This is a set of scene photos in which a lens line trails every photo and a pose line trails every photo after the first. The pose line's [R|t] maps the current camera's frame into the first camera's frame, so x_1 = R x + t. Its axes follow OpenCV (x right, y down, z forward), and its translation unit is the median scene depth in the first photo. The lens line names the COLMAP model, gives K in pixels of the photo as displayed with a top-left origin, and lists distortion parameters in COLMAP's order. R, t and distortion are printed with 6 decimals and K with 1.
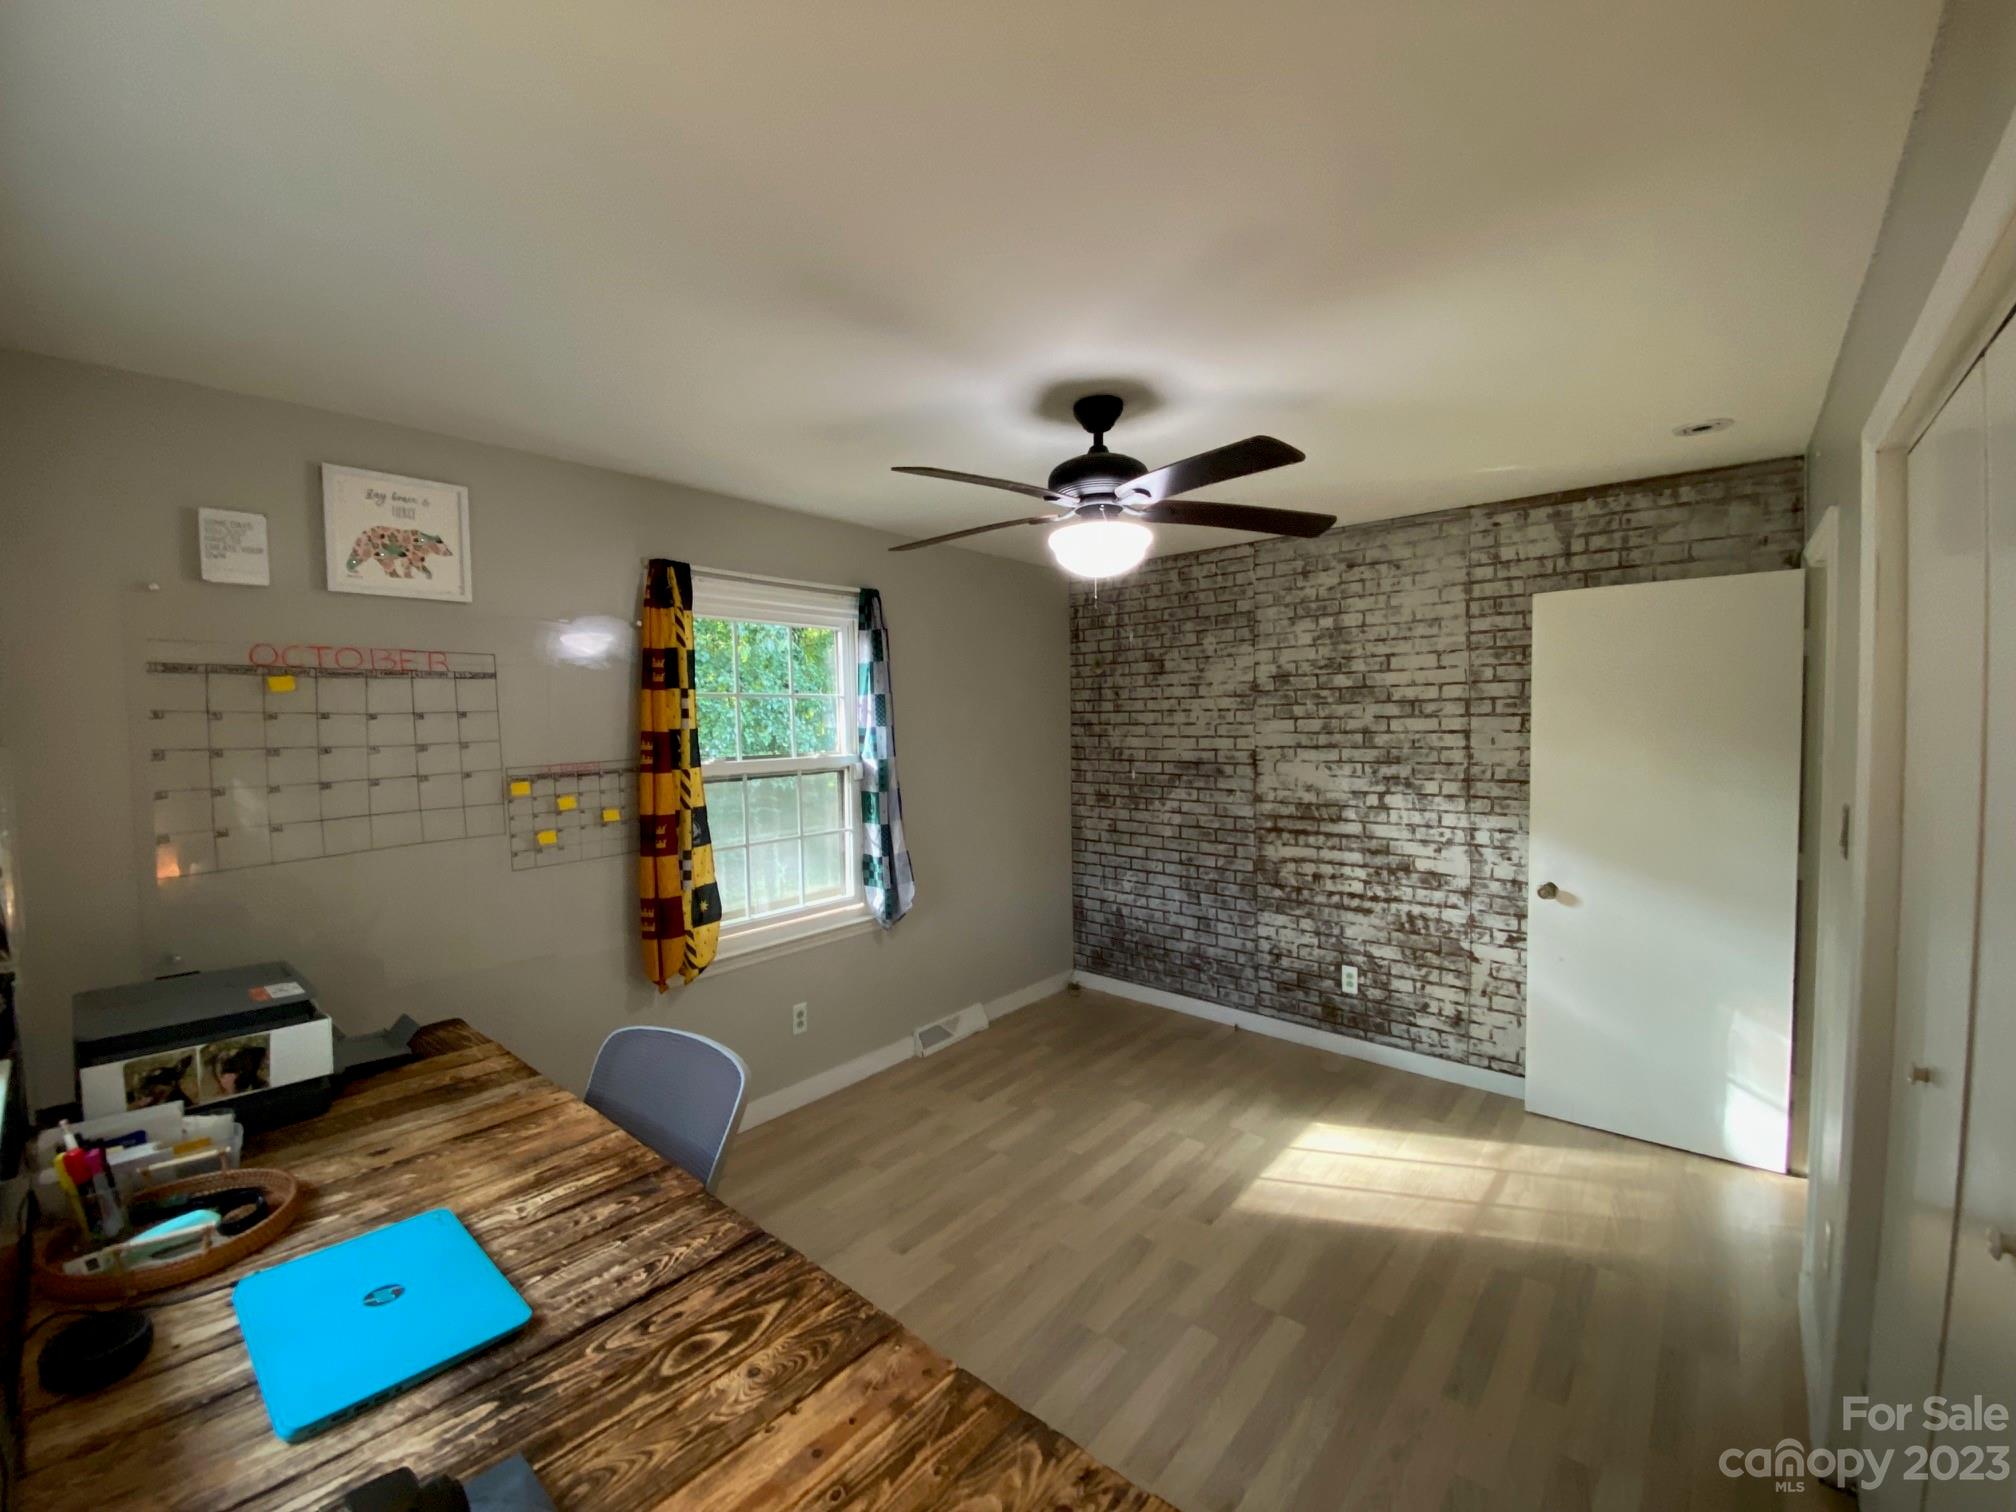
lens RADIAL K [[814.1, 0, 1001.8], [0, 814.1, 754.8], [0, 0, 1]] dist [0.029115, -0.023885]
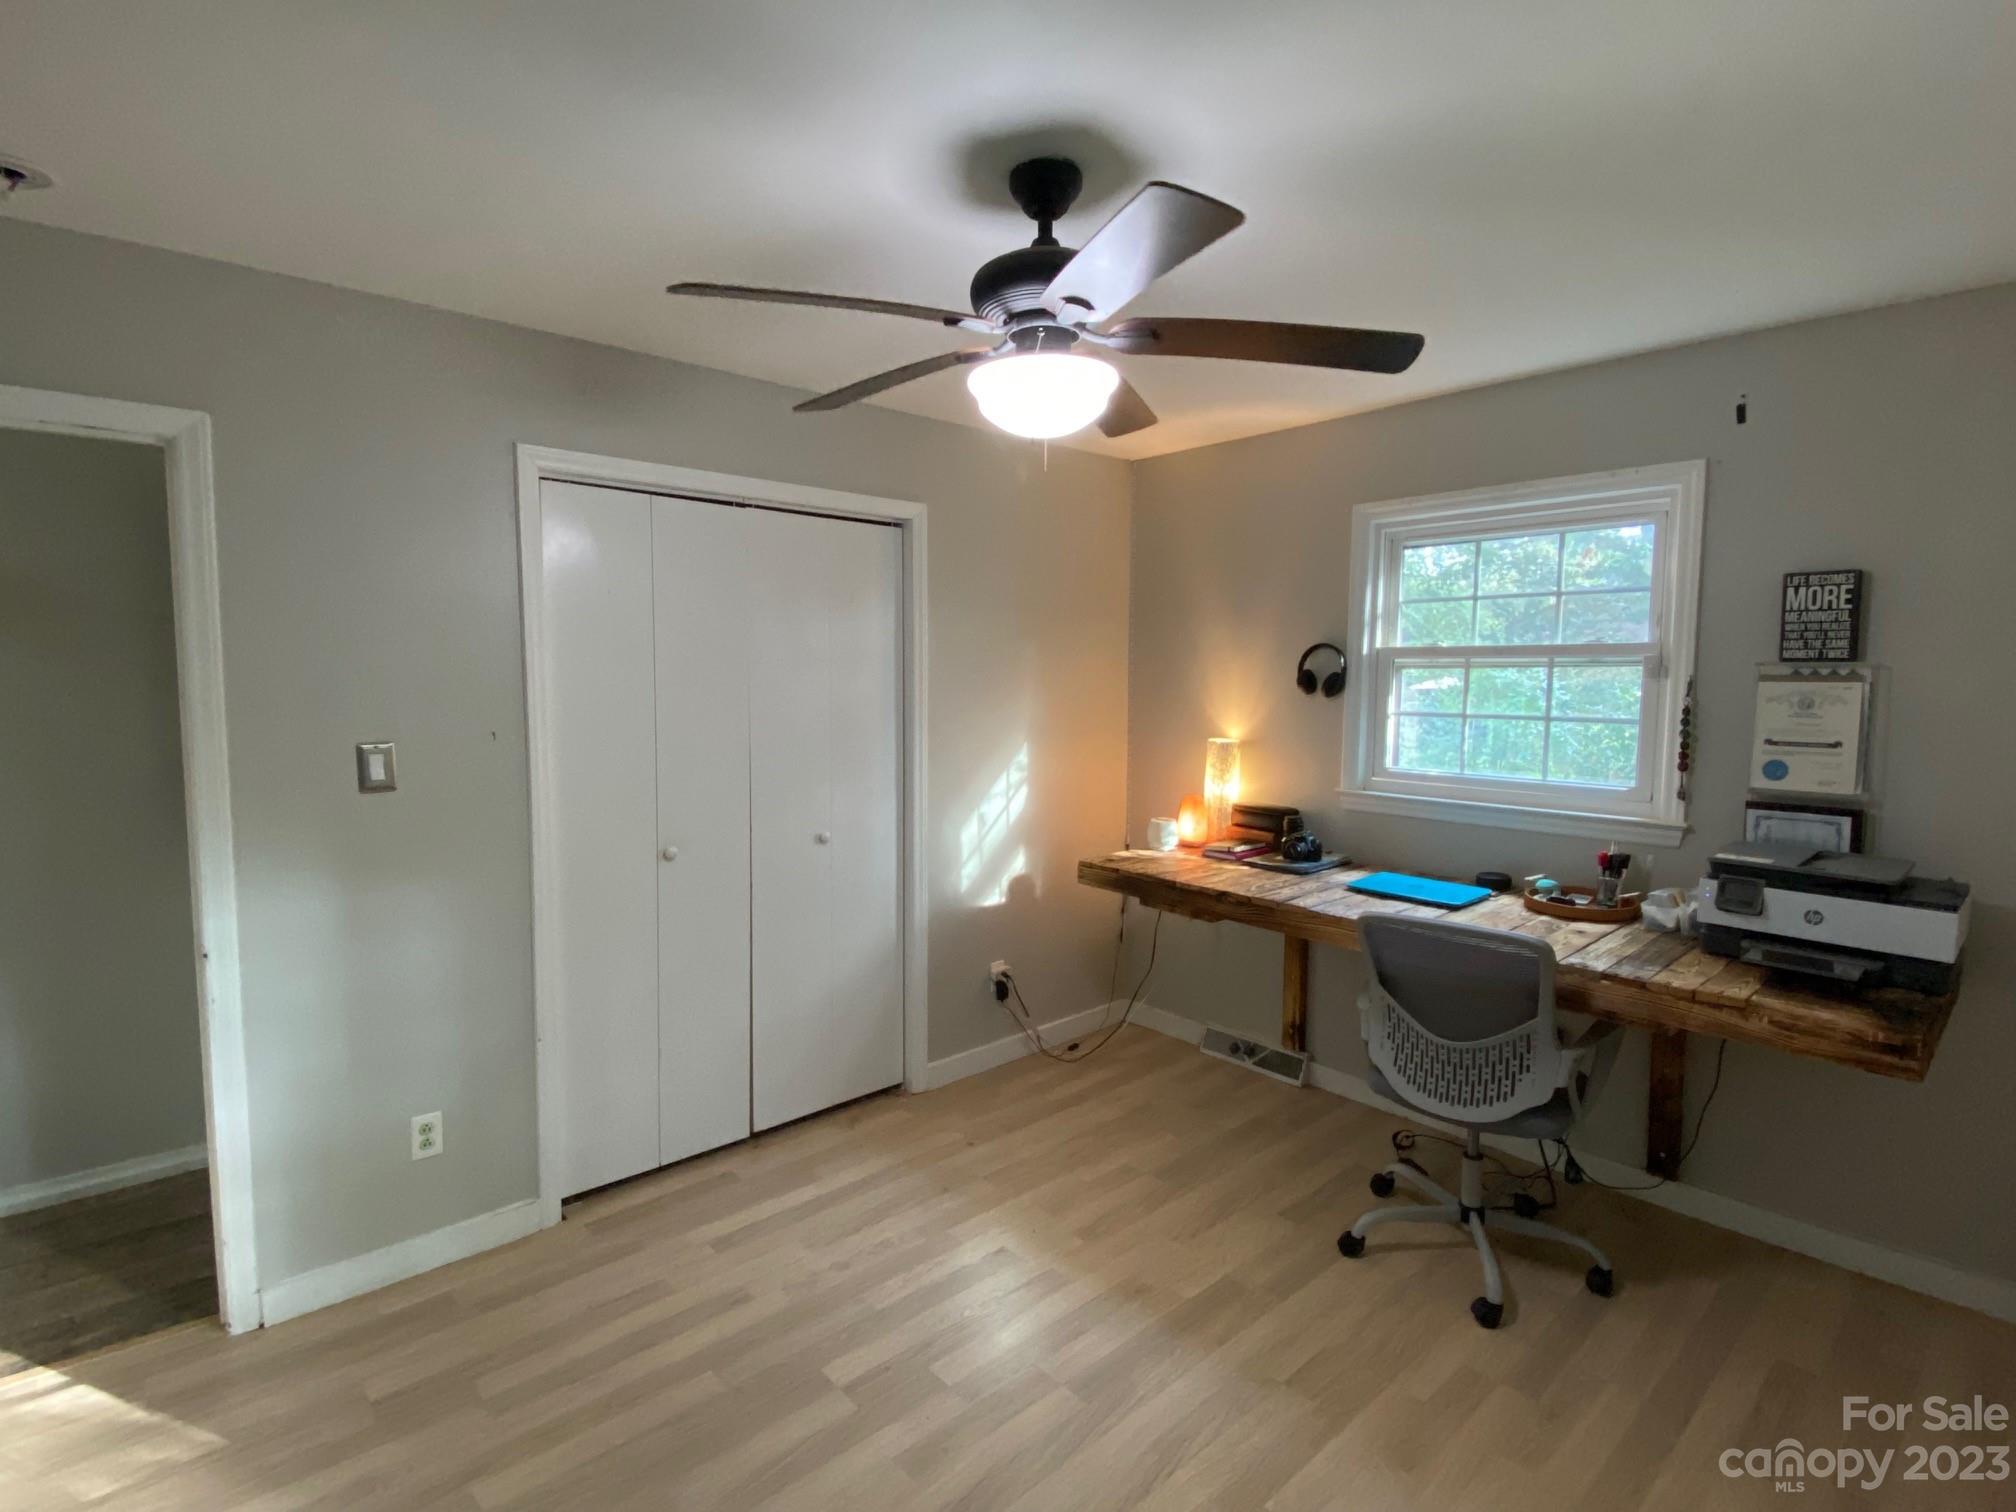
lens RADIAL K [[975.4, 0, 1003.3], [0, 975.4, 761.8], [0, 0, 1]] dist [0.039735, -0.033390]
pose [[-0.992047, -0.003133, 0.125832, 0.040534], [0.013159, 0.991631, 0.128433, -0.041097], [-0.125181, 0.129068, -0.983703, 1.399858]]
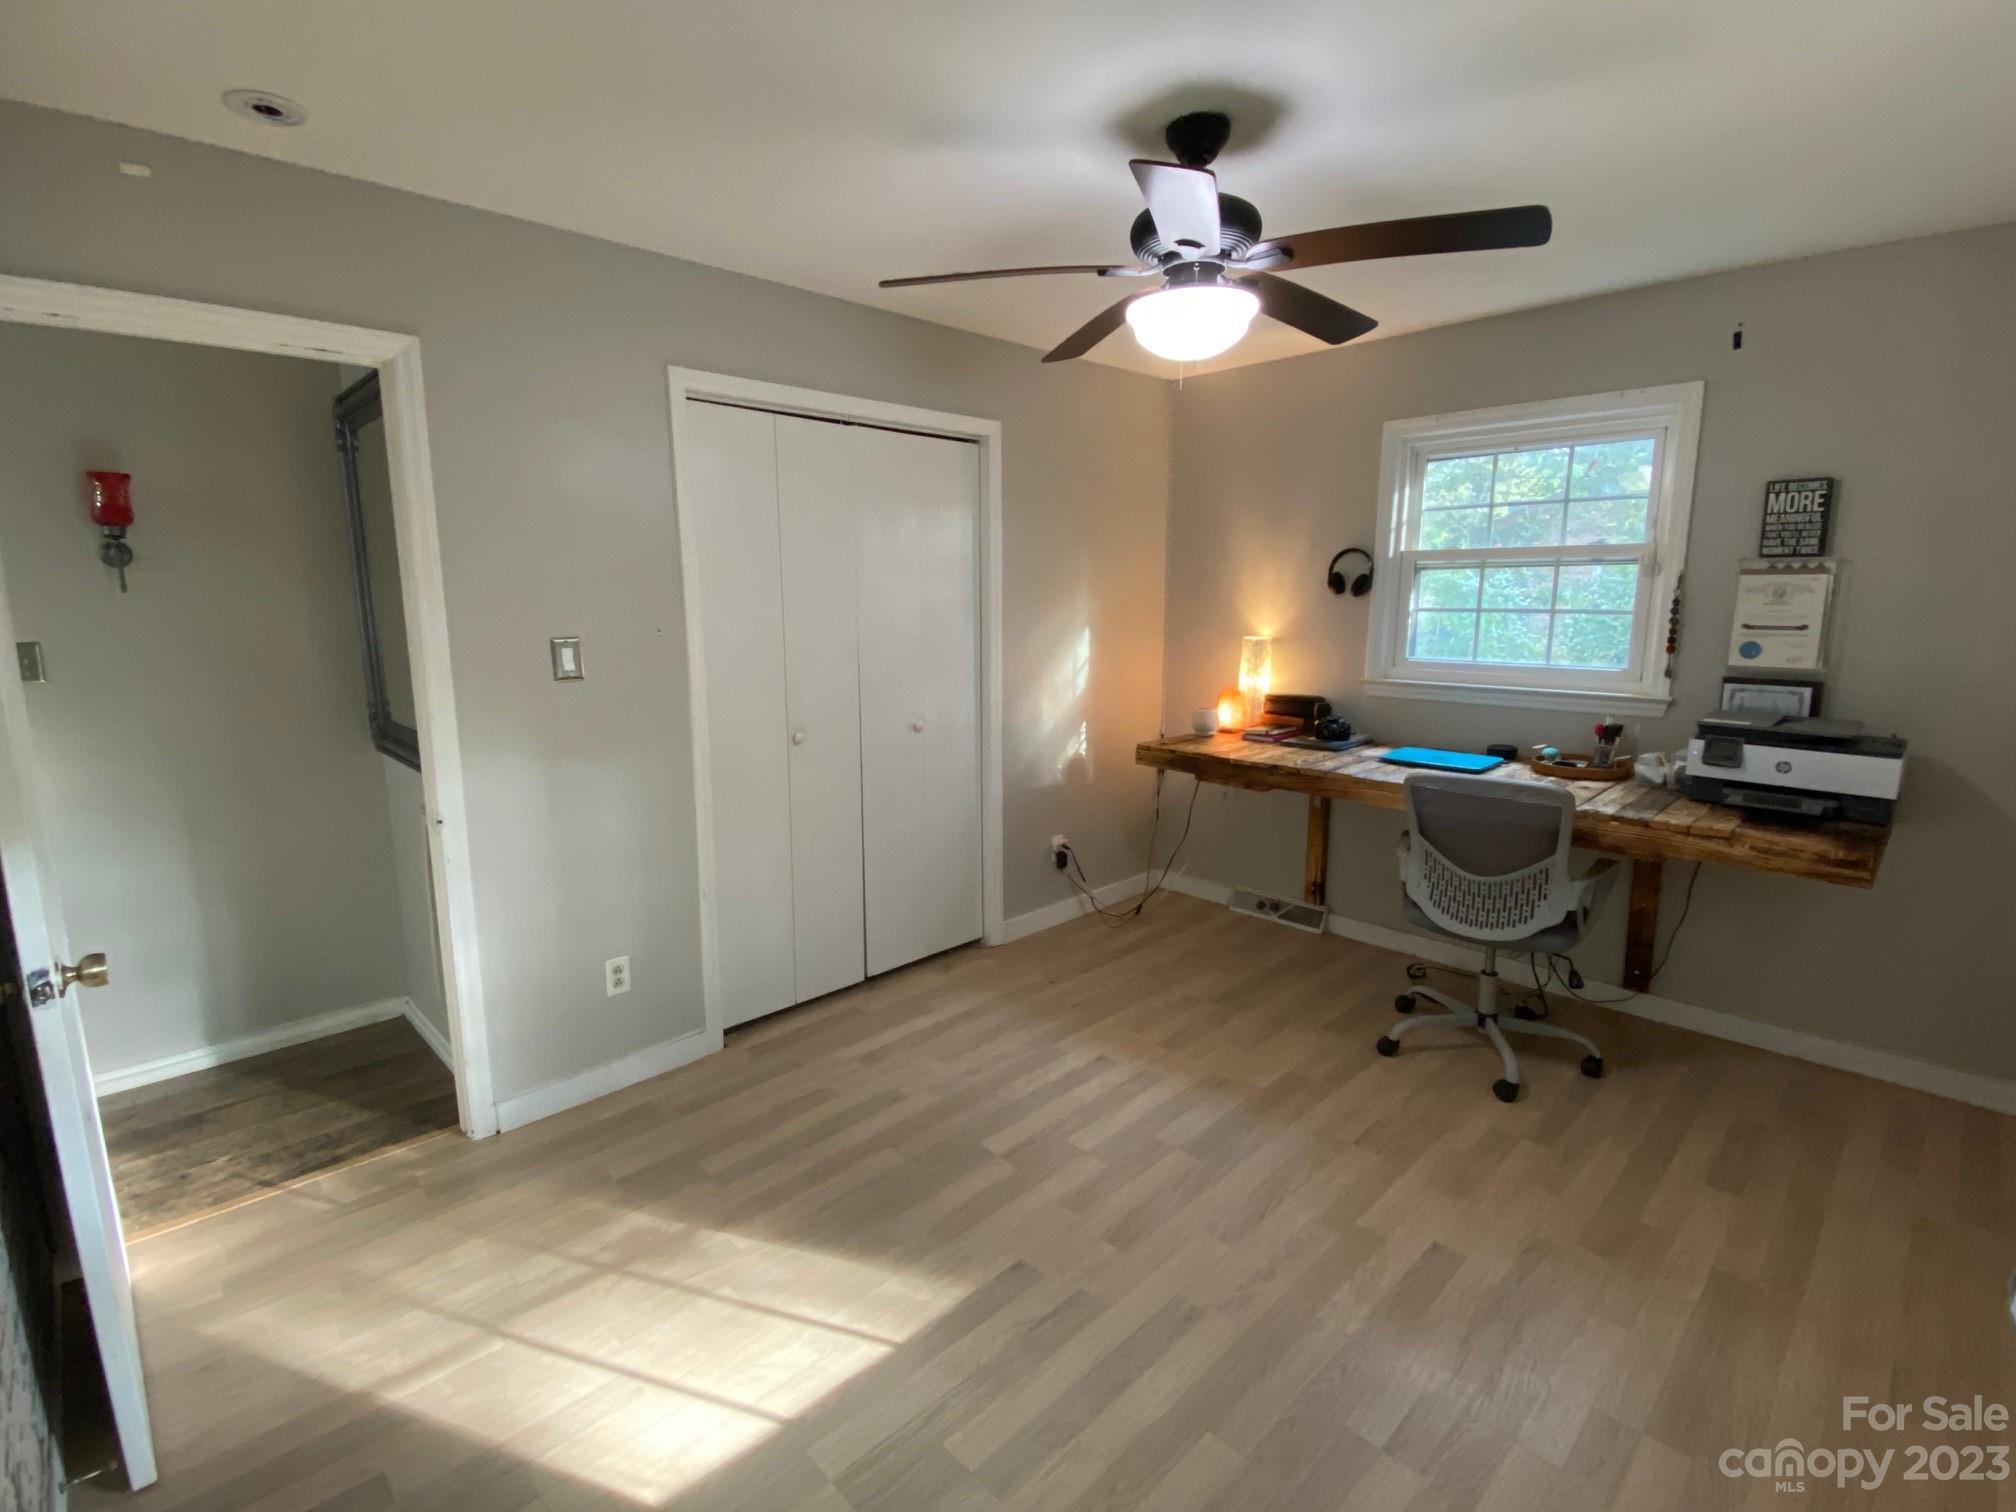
lens RADIAL K [[921.9, 0, 1003.3], [0, 921.9, 760.1], [0, 0, 1]] dist [0.036777, -0.032119]
pose [[-0.996132, 0.001025, 0.087860, 0.173834], [0.020150, 0.975948, 0.217070, -0.027930], [-0.085524, 0.218000, -0.972194, 1.505363]]
